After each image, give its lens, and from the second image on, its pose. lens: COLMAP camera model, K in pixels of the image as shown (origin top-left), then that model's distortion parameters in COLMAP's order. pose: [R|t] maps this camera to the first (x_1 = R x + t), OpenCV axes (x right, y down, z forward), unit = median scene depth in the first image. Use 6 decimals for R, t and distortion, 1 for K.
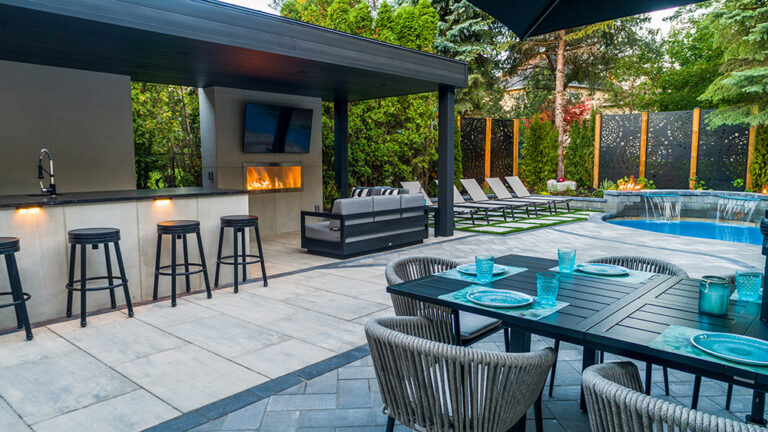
lens RADIAL K [[518.1, 0, 384.0], [0, 518.1, 216.0], [0, 0, 1]] dist [-0.001068, 0.001009]
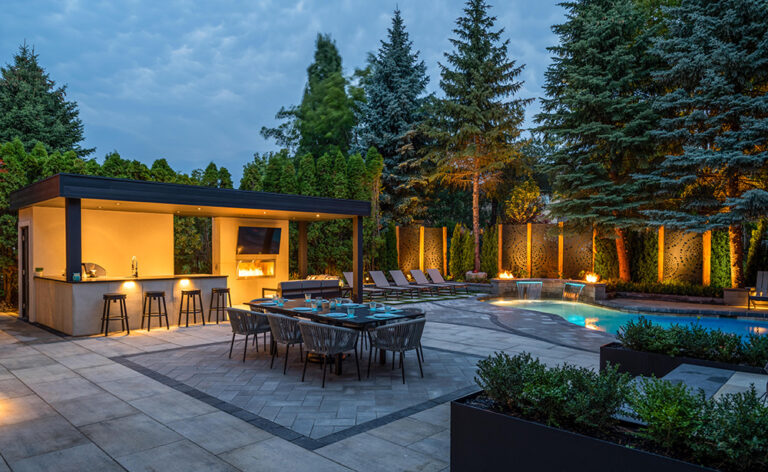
lens RADIAL K [[497.8, 0, 383.6], [0, 497.8, 256.5], [0, 0, 1]] dist [0.001380, 0.000219]
pose [[0.998674, 0.003237, -0.051380, 0.241790], [-0.008264, 0.995159, -0.097933, 0.033395], [0.050815, 0.098228, 0.993866, -0.492440]]
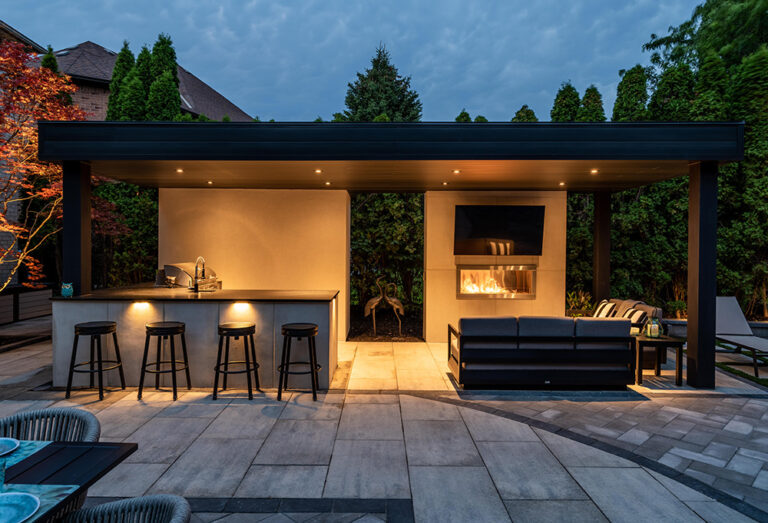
lens RADIAL K [[499.6, 0, 383.7], [0, 499.6, 247.1], [0, 0, 1]] dist [0.005582, 0.001490]
pose [[0.654882, 0.008086, -0.755688, 0.288611], [-0.090338, 0.993611, -0.067655, -0.050110], [0.750313, 0.112573, 0.651428, 0.235203]]
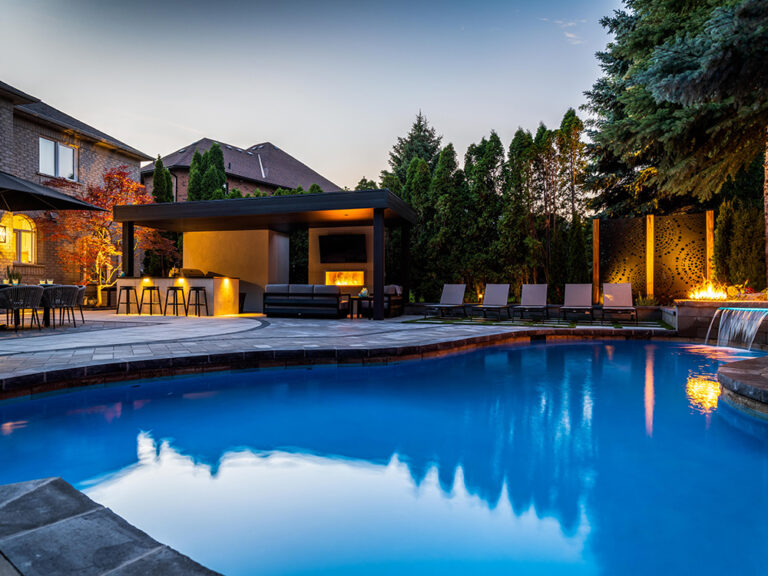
lens RADIAL K [[495.9, 0, 381.7], [0, 495.9, 289.1], [0, 0, 1]] dist [-0.001528, 0.000070]
pose [[0.402802, 0.004566, -0.915276, 1.099740], [-0.104820, 0.993638, -0.041174, 0.009082], [0.909265, 0.112524, 0.400718, 0.432421]]
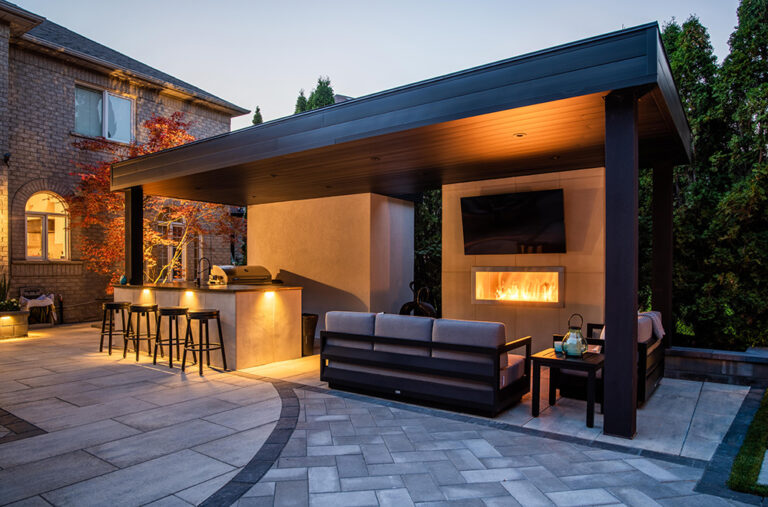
lens RADIAL K [[504.4, 0, 379.5], [0, 504.4, 273.0], [0, 0, 1]] dist [-0.043853, 0.000758]
pose [[0.074308, 0.012012, -0.997163, 0.449299], [-0.109228, 0.994009, 0.003834, -0.065806], [0.991235, 0.108633, 0.075175, 0.656264]]
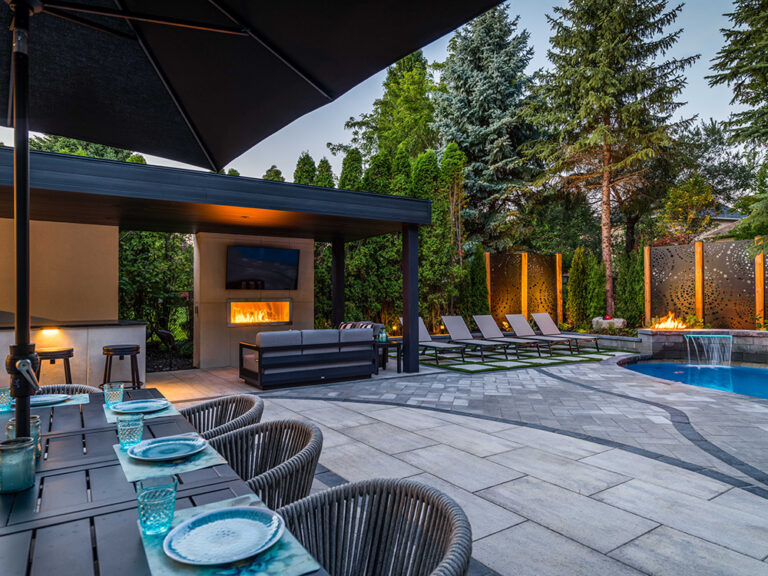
lens RADIAL K [[495.9, 0, 381.7], [0, 495.9, 289.1], [0, 0, 1]] dist [-0.001528, 0.000070]
pose [[0.964140, -0.006598, -0.265312, 0.274501], [-0.026532, 0.992287, -0.121092, -0.002419], [0.264064, 0.123789, 0.956528, 0.056030]]
